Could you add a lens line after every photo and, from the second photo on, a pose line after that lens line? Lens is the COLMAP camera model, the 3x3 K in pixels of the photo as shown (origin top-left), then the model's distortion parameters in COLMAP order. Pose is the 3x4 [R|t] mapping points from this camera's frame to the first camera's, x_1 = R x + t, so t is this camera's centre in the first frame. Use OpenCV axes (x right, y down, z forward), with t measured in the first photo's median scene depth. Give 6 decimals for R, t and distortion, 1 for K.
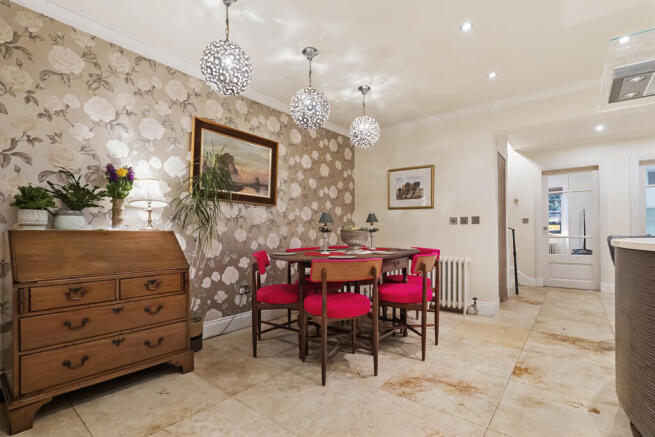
lens RADIAL K [[306.6, 0, 335.0], [0, 306.6, 231.6], [0, 0, 1]] dist [-0.017671, 0.002895]
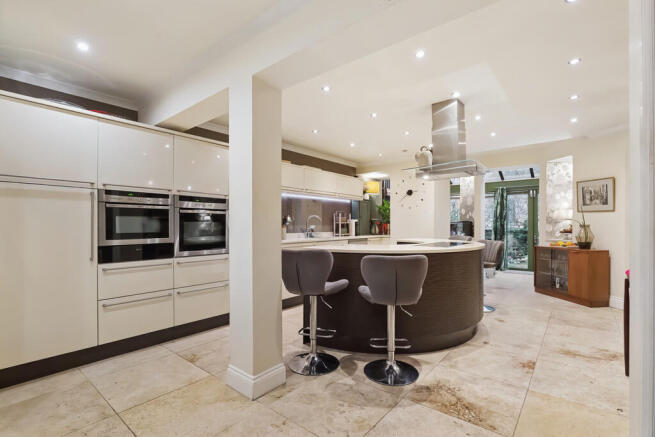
lens RADIAL K [[306.6, 0, 327.5], [0, 306.6, 223.1], [0, 0, 1]] dist [-0.017671, 0.002895]
pose [[-0.999738, 0.007331, 0.021662, 0.937123], [0.007125, 0.999929, -0.009573, -0.057224], [-0.021731, -0.009416, -0.999720, 1.512827]]
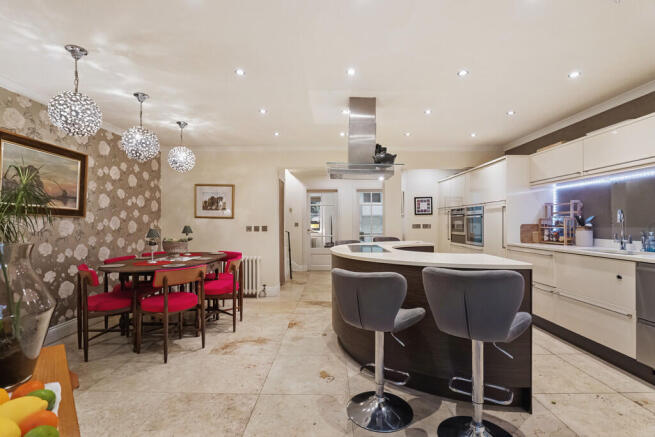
lens RADIAL K [[306.6, 0, 329.2], [0, 306.6, 219.2], [0, 0, 1]] dist [-0.017671, 0.002895]
pose [[0.790829, 0.008284, 0.611982, -0.186362], [-0.001542, 0.999932, -0.011543, -0.075437], [-0.612036, 0.008184, 0.790788, -0.326203]]
